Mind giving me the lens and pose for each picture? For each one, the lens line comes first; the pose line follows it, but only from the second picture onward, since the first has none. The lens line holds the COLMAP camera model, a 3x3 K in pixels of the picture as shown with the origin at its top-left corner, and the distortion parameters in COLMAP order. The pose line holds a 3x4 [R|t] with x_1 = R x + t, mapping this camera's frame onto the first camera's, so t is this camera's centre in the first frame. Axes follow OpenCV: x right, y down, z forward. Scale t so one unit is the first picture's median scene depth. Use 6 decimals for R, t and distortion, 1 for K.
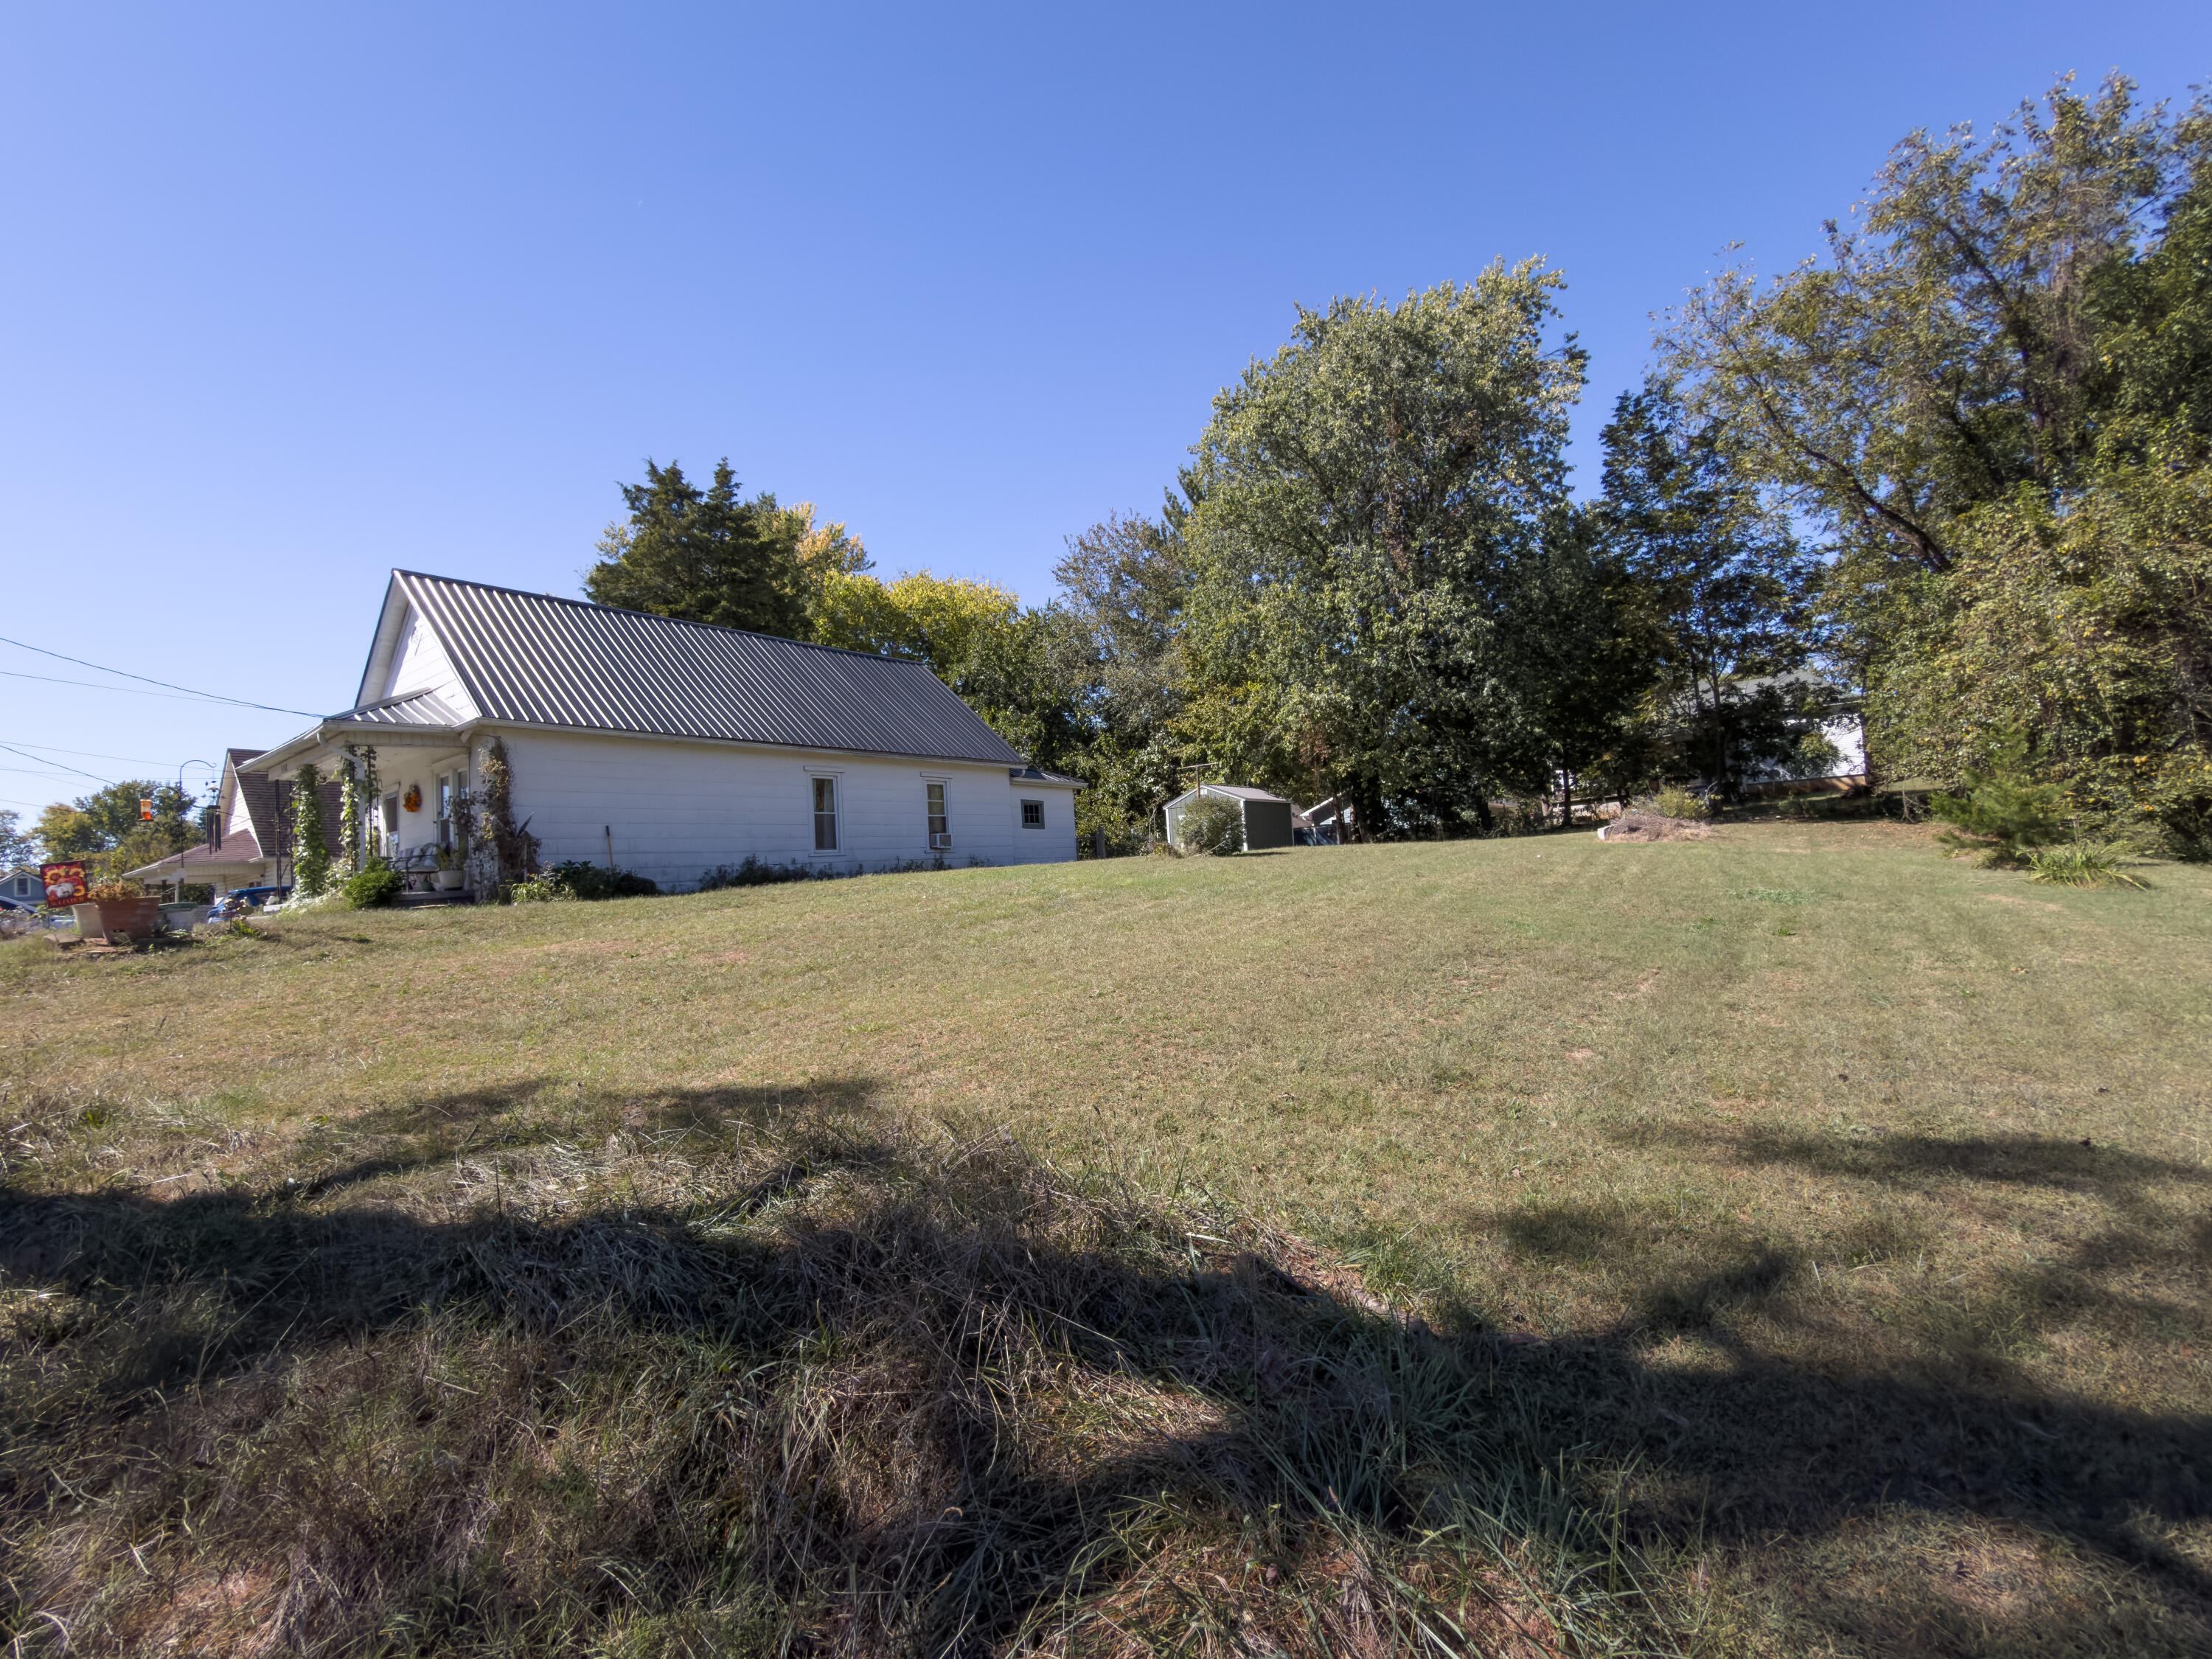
lens RADIAL K [[891.5, 0, 1106.0], [0, 891.5, 829.5], [0, 0, 1]] dist [-0.002021, -0.000574]
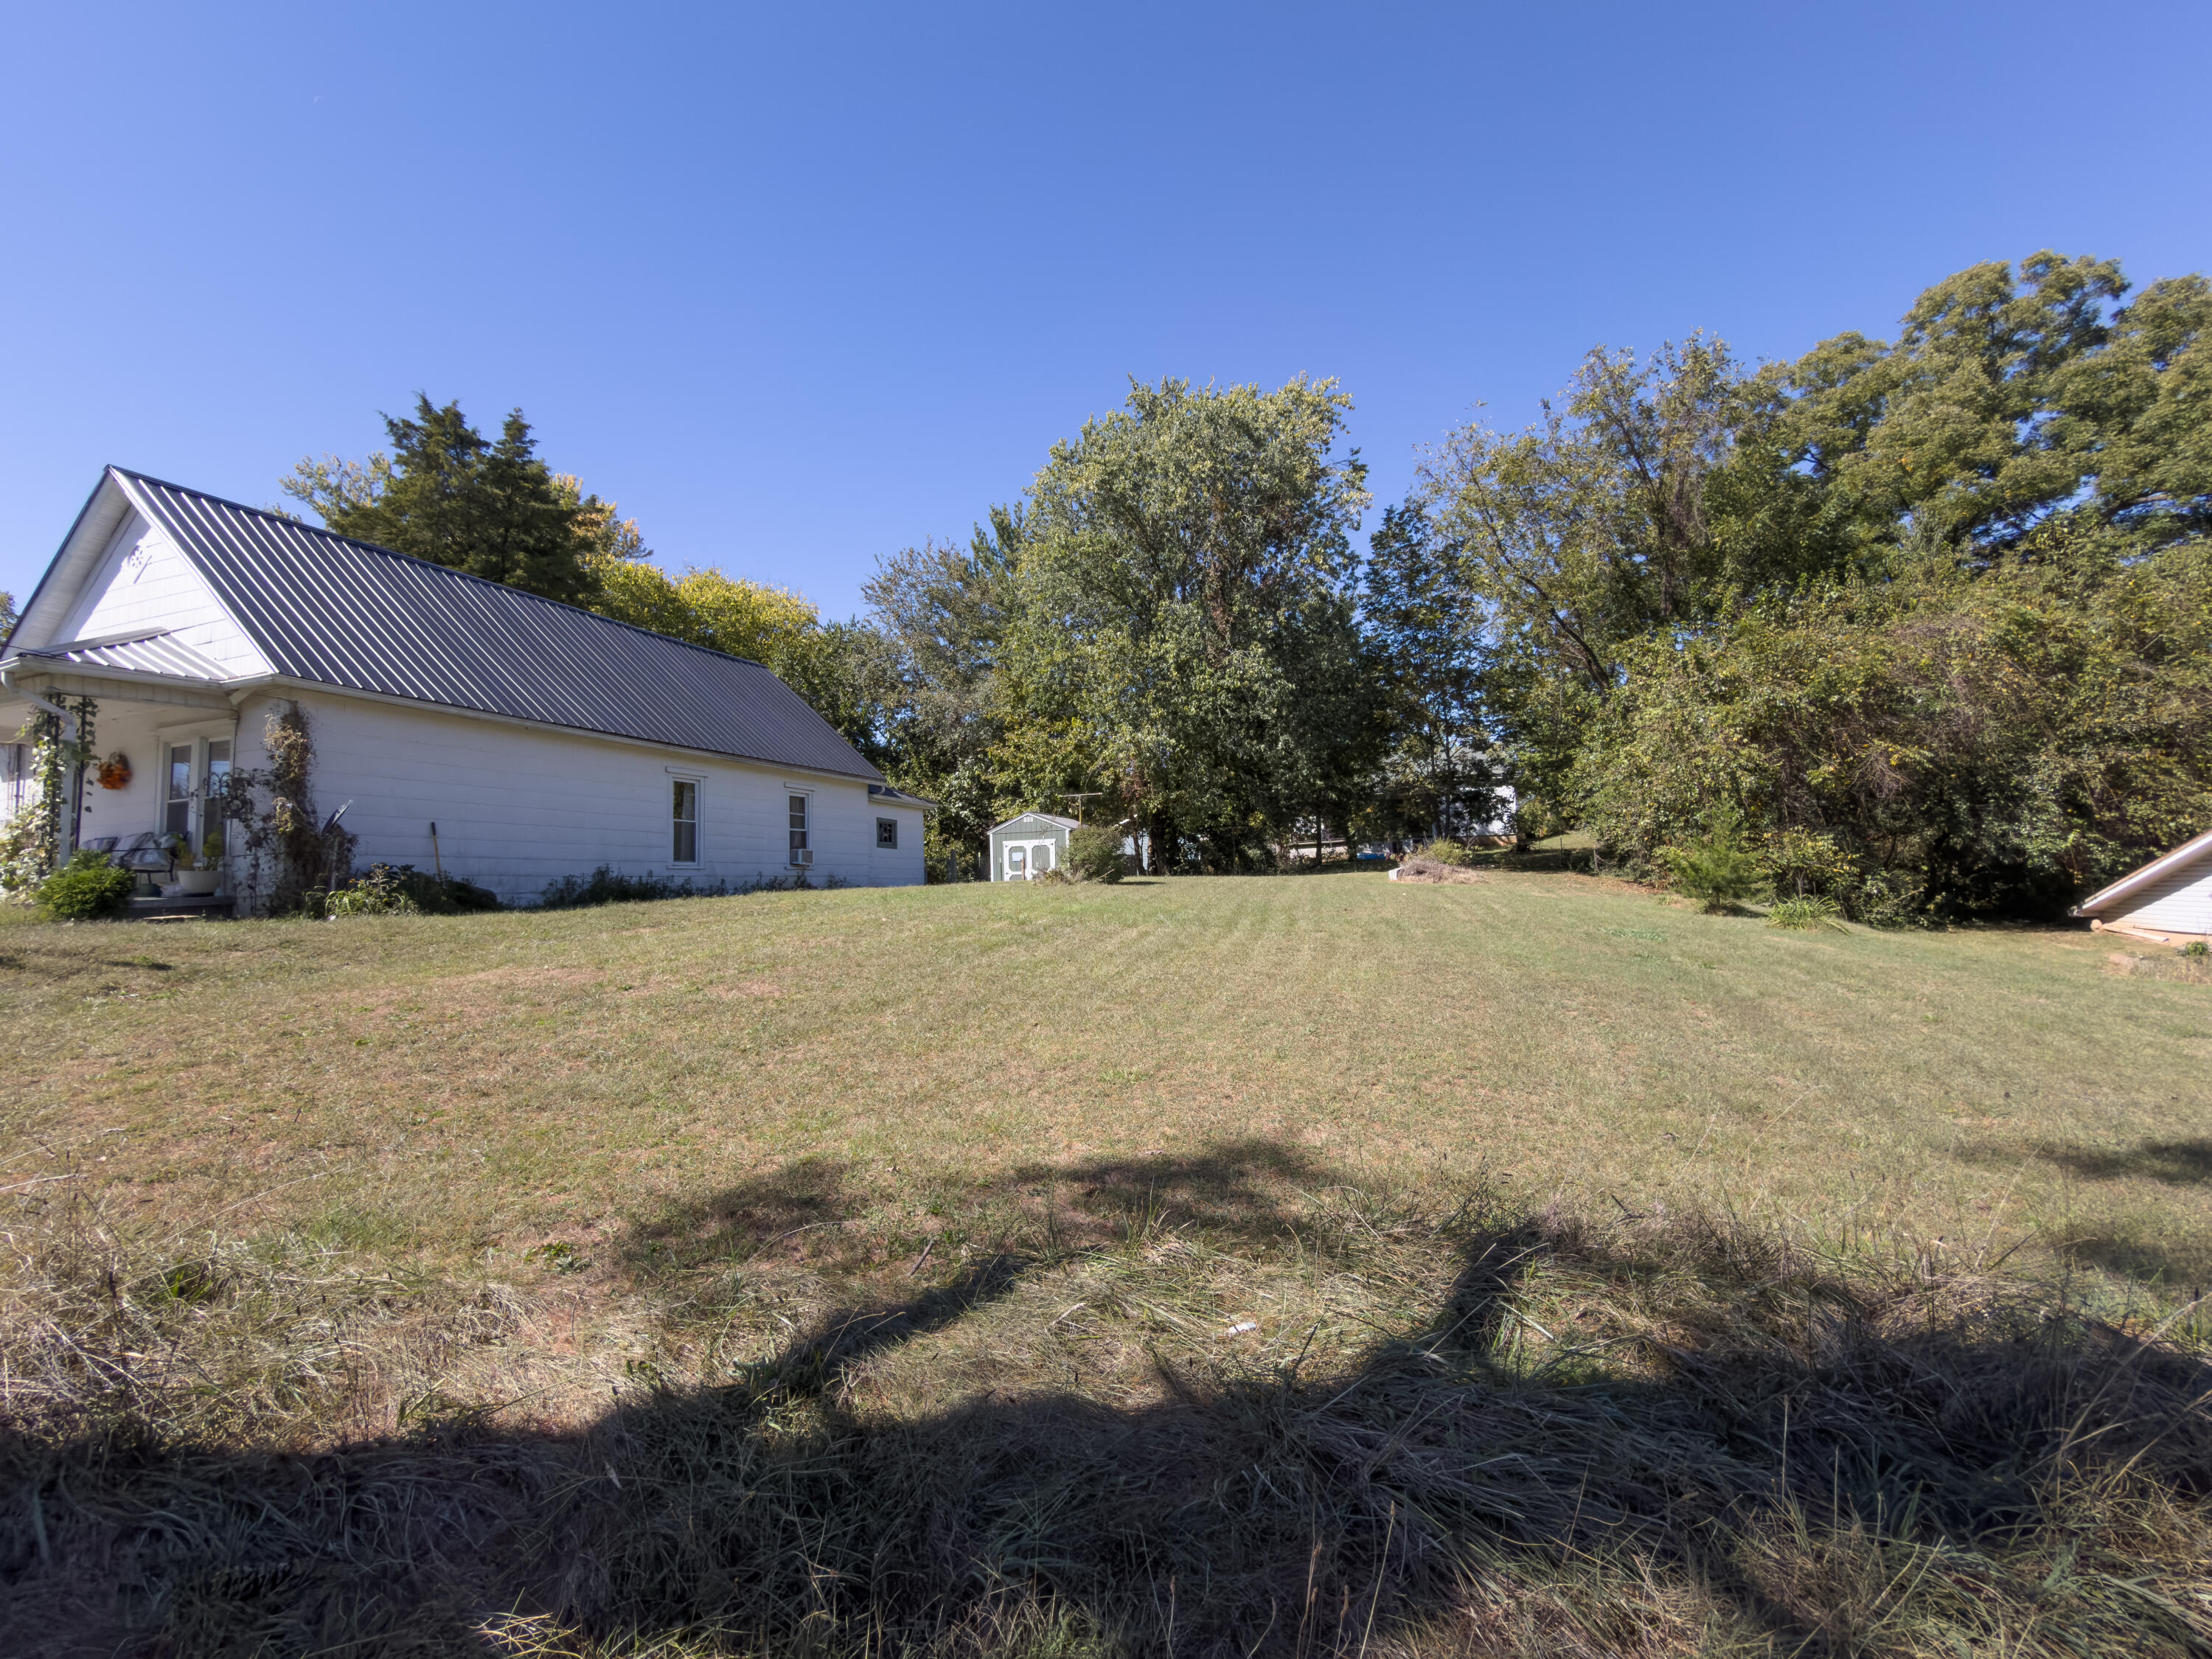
lens RADIAL K [[848.3, 0, 1106.0], [0, 848.3, 829.5], [0, 0, 1]] dist [0.000684, -0.000315]
pose [[0.953038, 0.052835, 0.298208, -0.104758], [-0.043684, 0.998350, -0.037273, 0.002258], [-0.299685, 0.022496, 0.953773, 0.038631]]
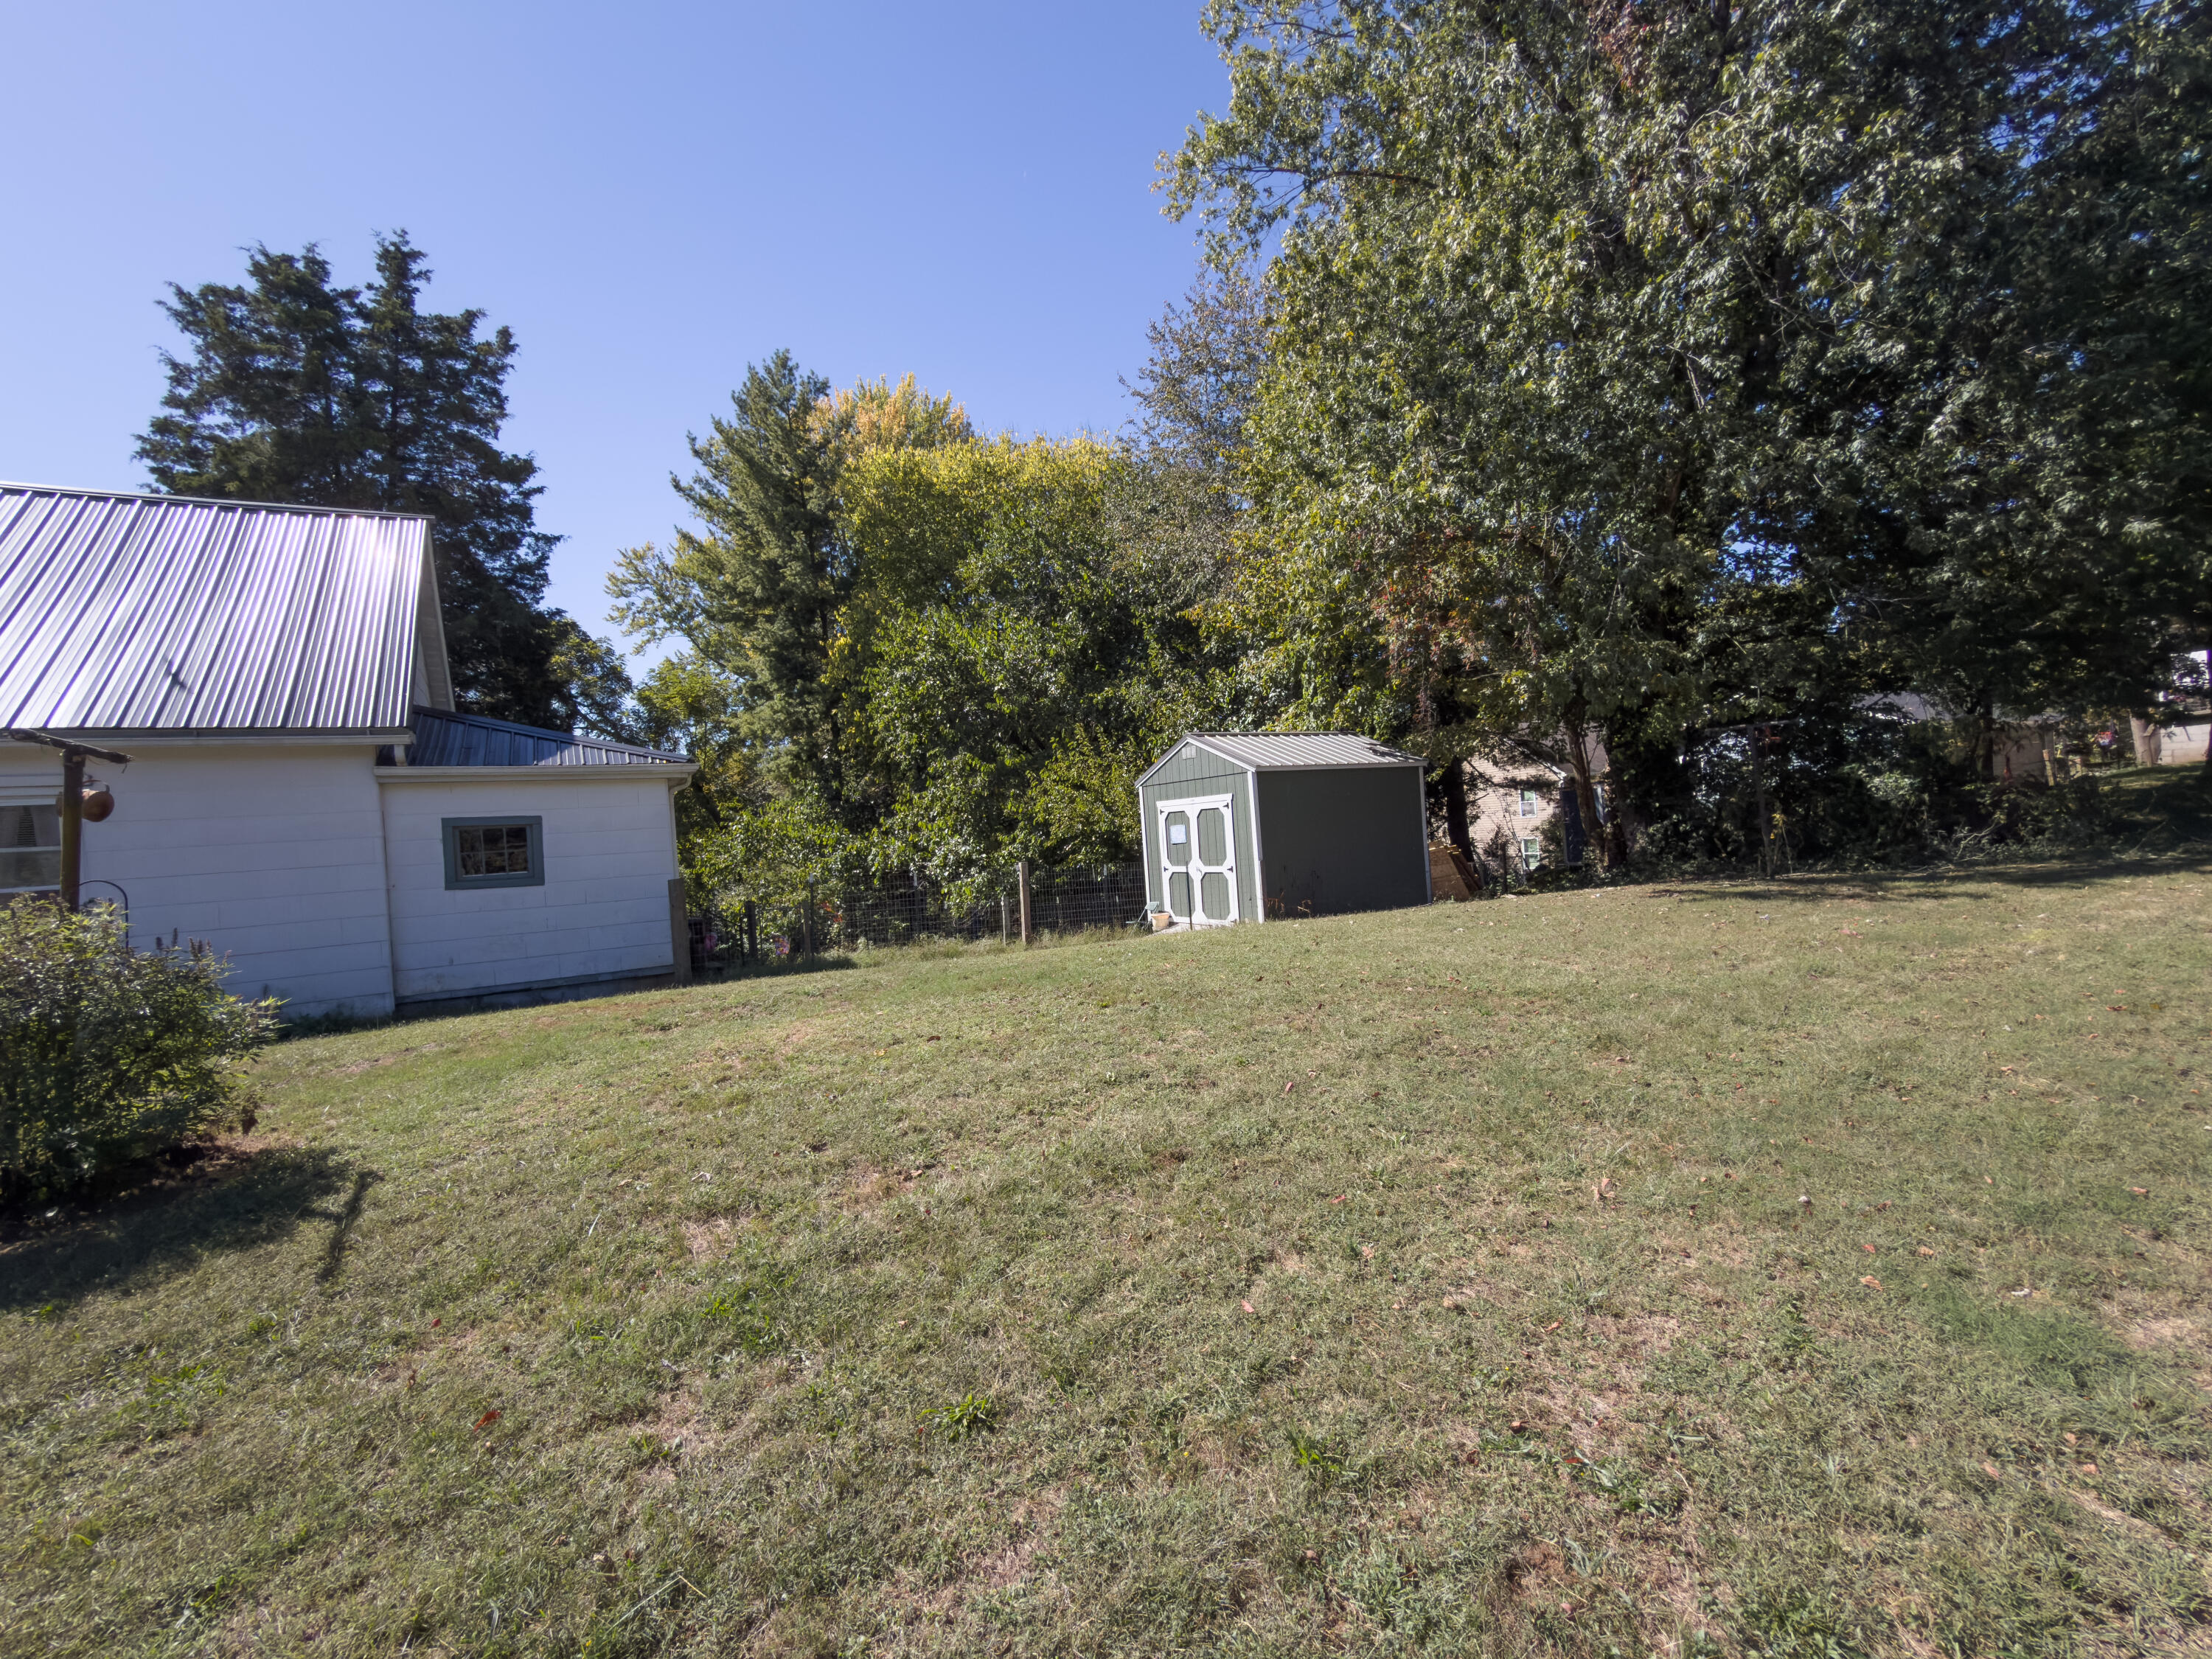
lens RADIAL K [[904.2, 0, 1158.8], [0, 904.2, 829.0], [0, 0, 1]] dist [-0.000475, -0.000166]
pose [[0.934411, -0.002028, -0.356192, 0.279333], [0.029371, 0.997017, 0.071376, -0.038501], [0.354985, -0.077156, 0.931683, 0.582293]]
